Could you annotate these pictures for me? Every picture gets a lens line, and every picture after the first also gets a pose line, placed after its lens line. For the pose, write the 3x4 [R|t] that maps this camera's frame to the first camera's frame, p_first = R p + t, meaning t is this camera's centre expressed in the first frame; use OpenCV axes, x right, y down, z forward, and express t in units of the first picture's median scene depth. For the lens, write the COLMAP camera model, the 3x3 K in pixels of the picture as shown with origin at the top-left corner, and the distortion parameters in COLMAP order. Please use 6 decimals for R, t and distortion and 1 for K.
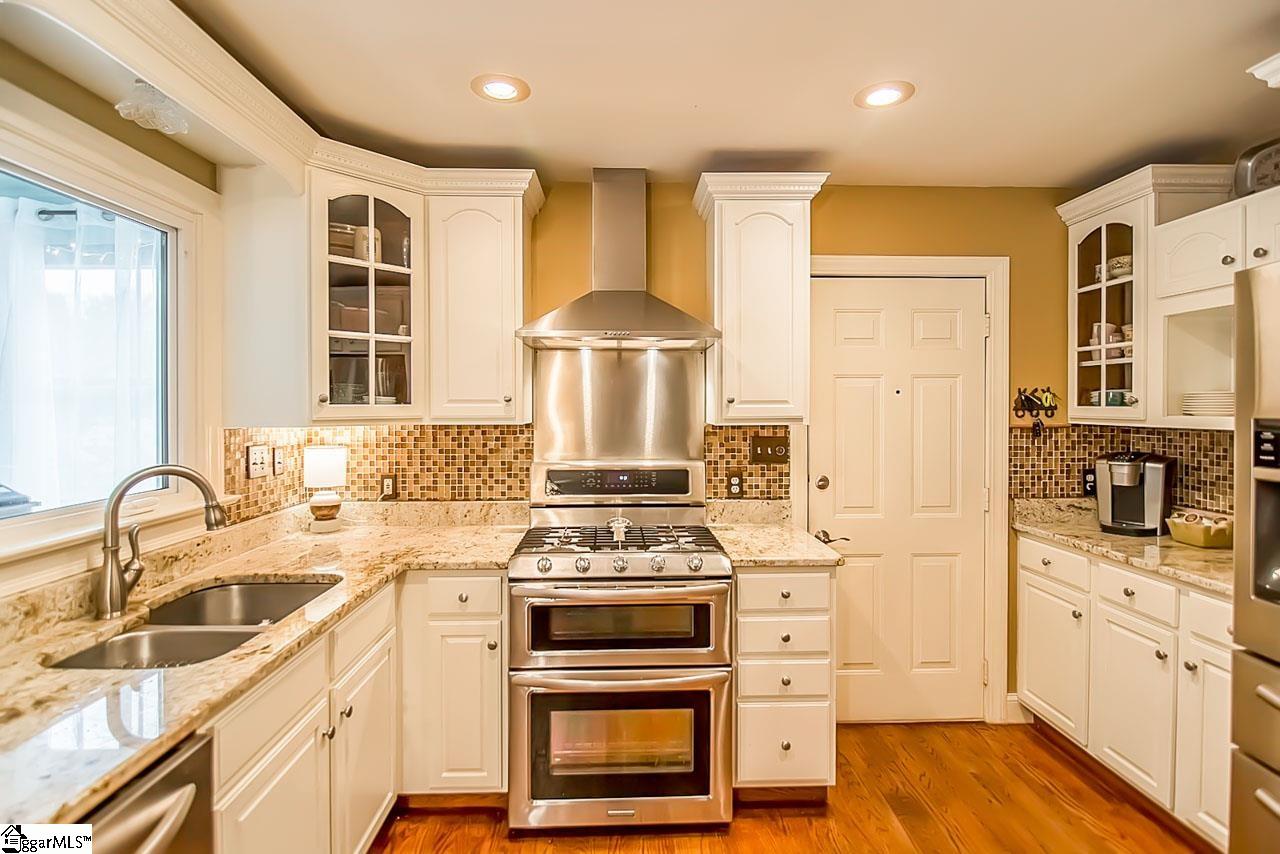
lens RADIAL K [[622.8, 0, 642.0], [0, 622.8, 415.9], [0, 0, 1]] dist [0.002401, -0.006941]
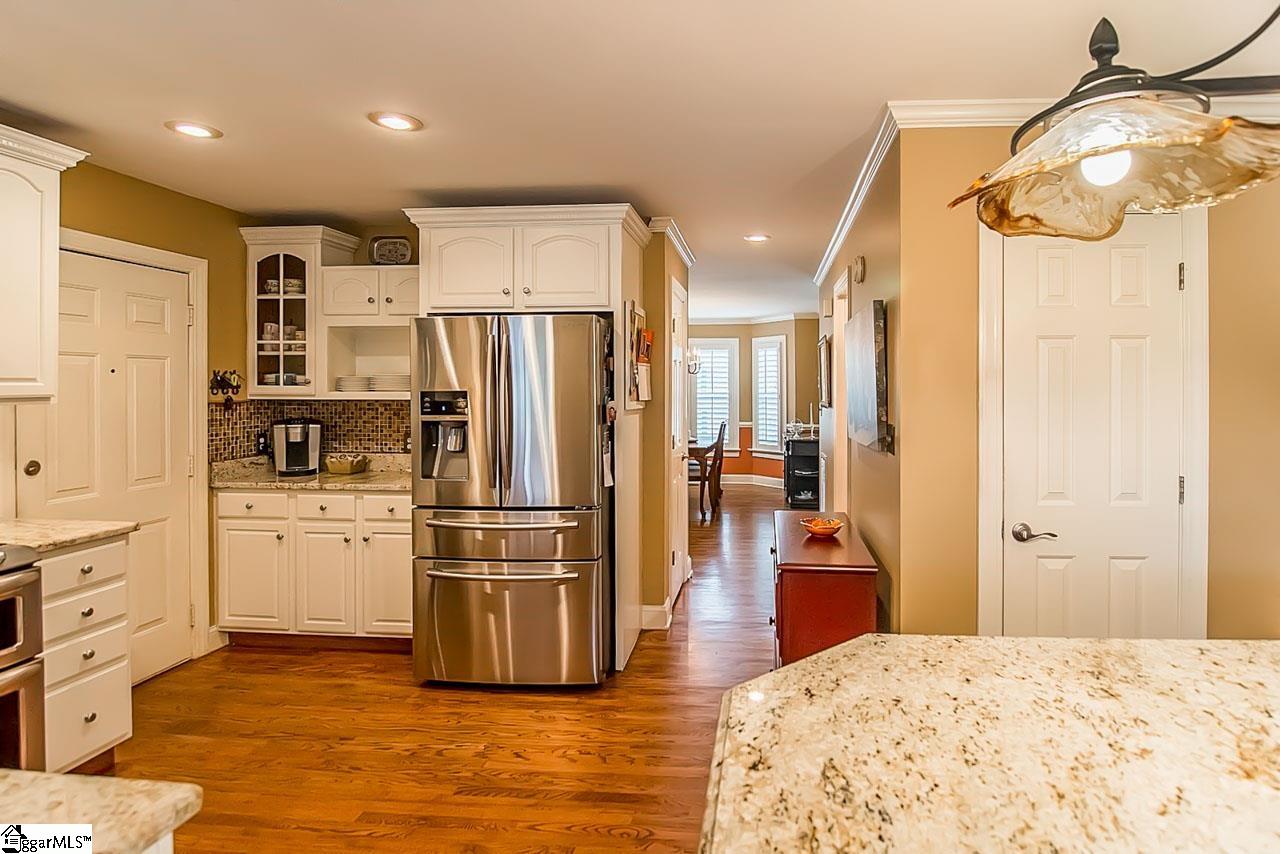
lens RADIAL K [[622.8, 0, 642.0], [0, 622.8, 415.9], [0, 0, 1]] dist [0.002401, -0.006941]
pose [[0.226979, -0.043585, 0.972924, -0.404158], [0.012639, 0.999046, 0.041806, 0.003965], [-0.973818, 0.002808, 0.227313, -0.084385]]
